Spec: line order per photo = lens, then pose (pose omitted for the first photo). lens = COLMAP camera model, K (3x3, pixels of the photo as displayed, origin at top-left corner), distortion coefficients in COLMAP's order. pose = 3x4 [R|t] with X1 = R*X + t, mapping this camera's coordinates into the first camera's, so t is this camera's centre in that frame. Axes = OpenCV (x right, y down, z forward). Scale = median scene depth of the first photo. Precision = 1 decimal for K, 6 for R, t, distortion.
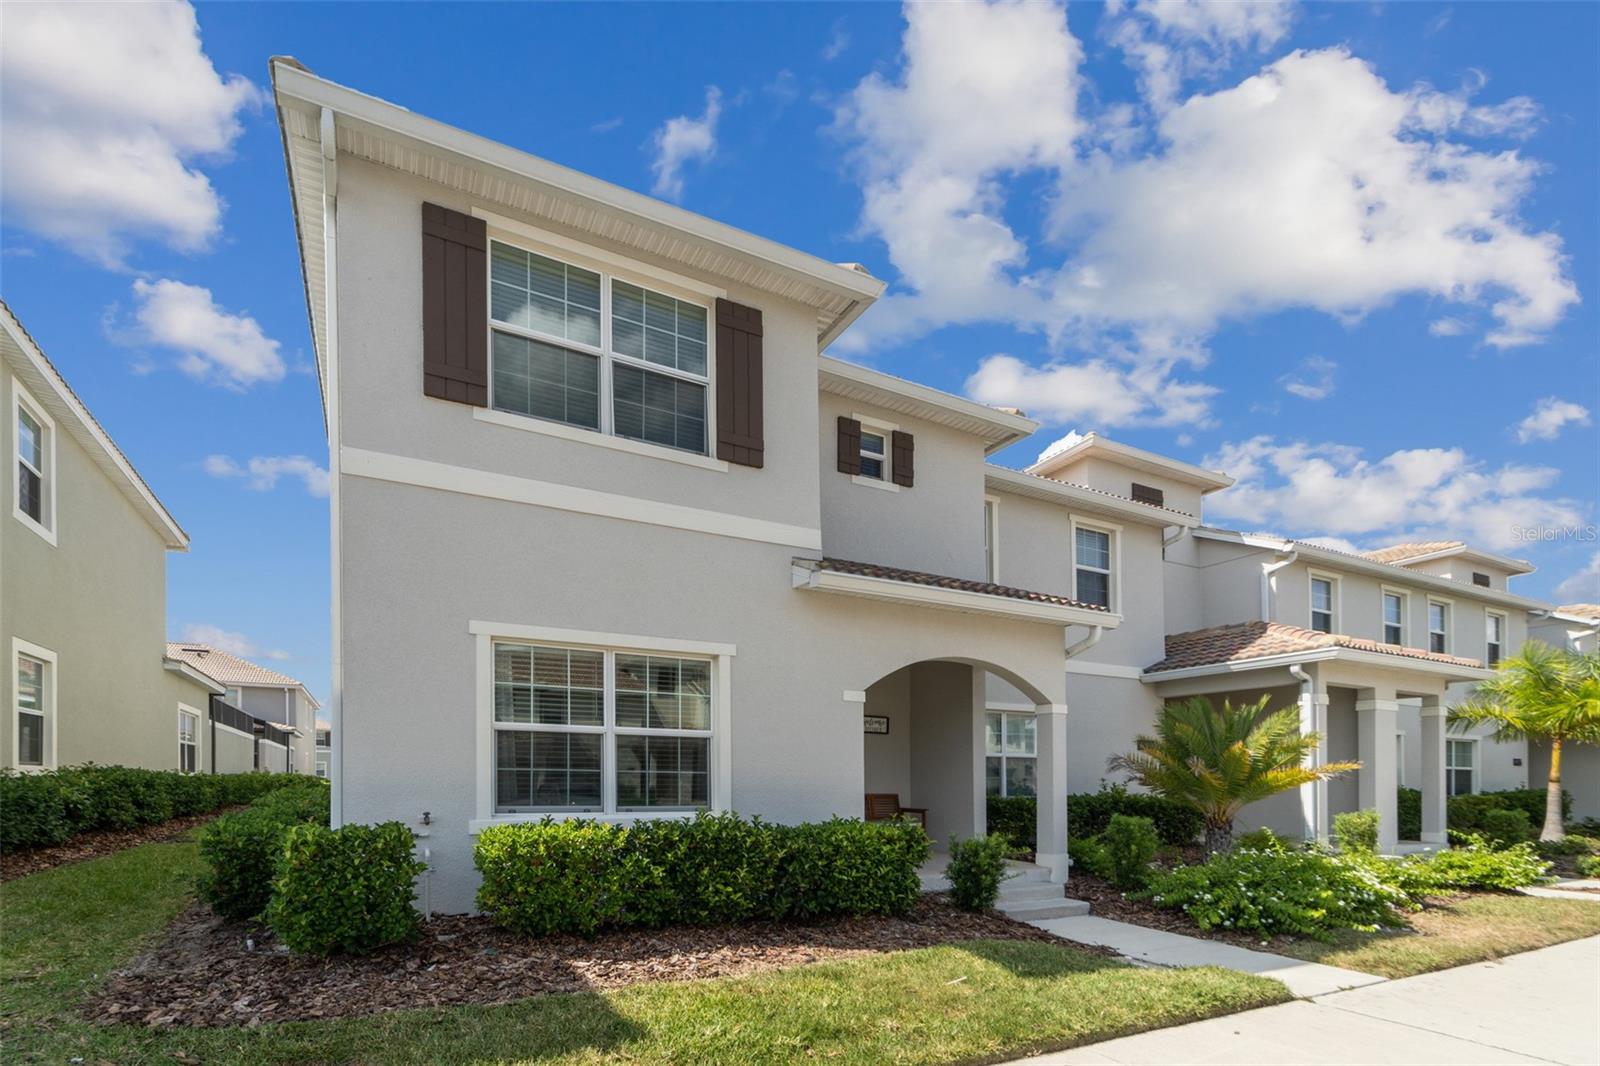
lens RADIAL K [[637.6, 0, 800.0], [0, 637.6, 533.0], [0, 0, 1]] dist [0.001927, -0.000051]
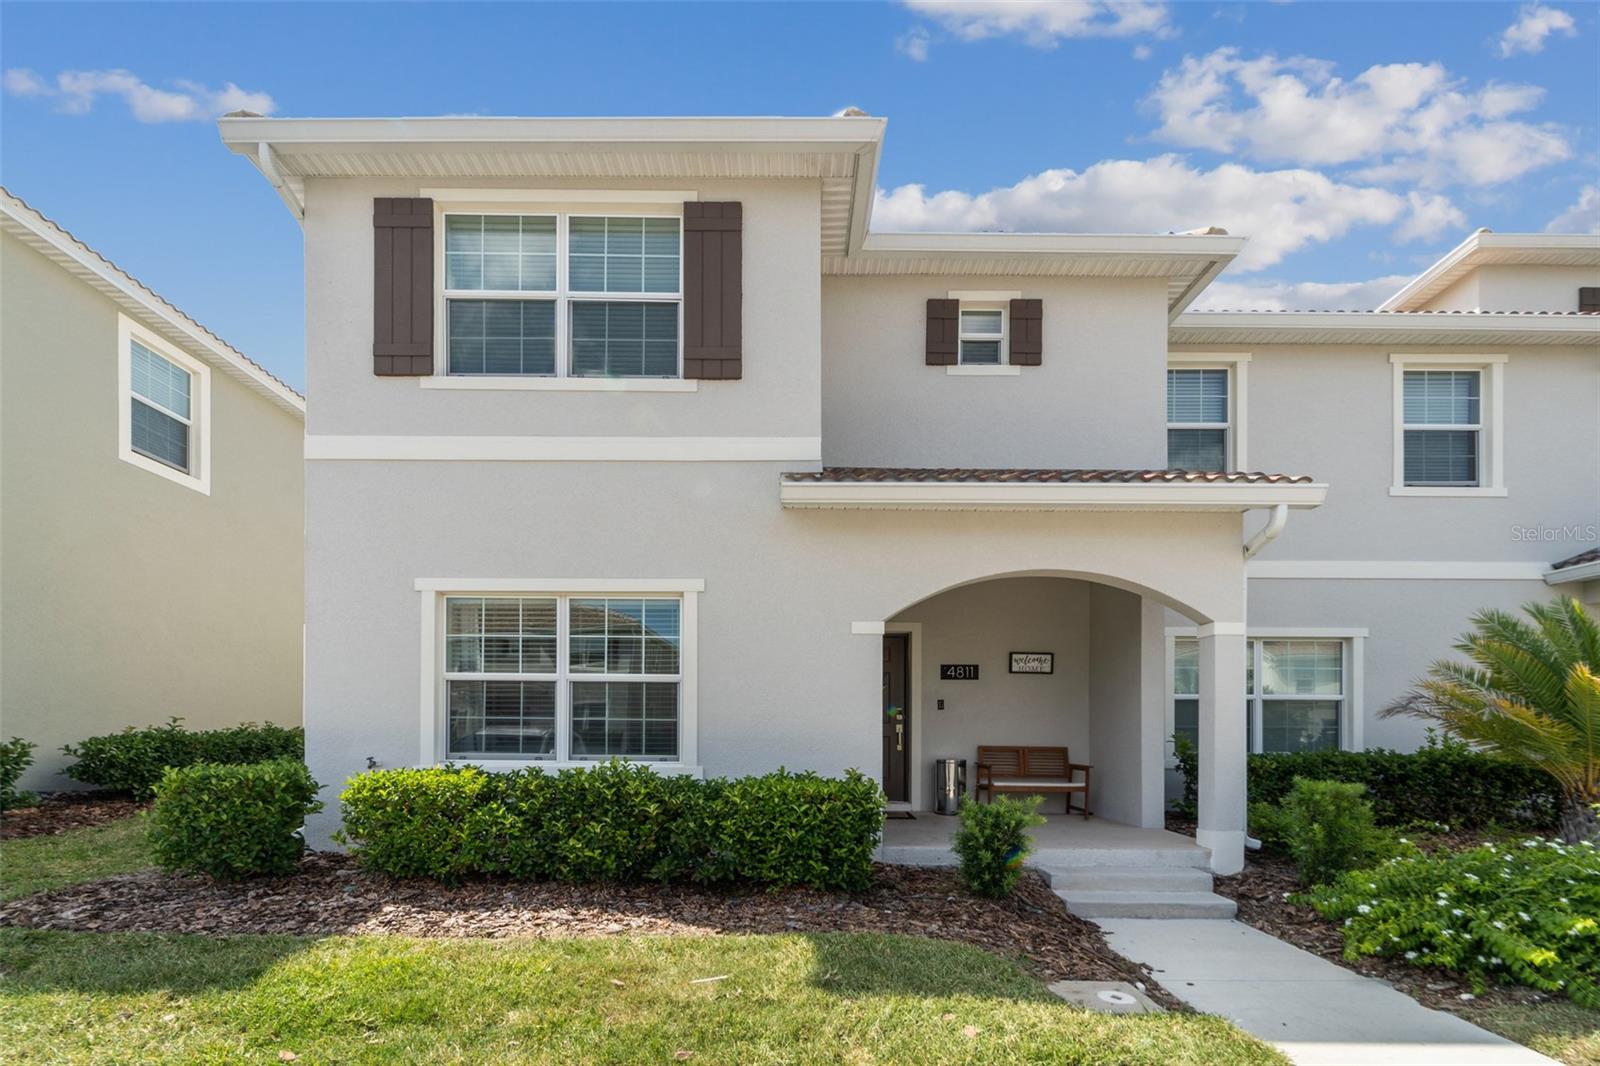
lens RADIAL K [[682.8, 0, 886.5], [0, 682.8, 498.1], [0, 0, 1]] dist [0.001310, -0.000020]
pose [[0.906102, -0.138522, -0.399739, 0.488209], [0.153379, 0.988153, 0.005245, 0.089292], [0.394277, -0.066064, 0.916614, 0.210682]]
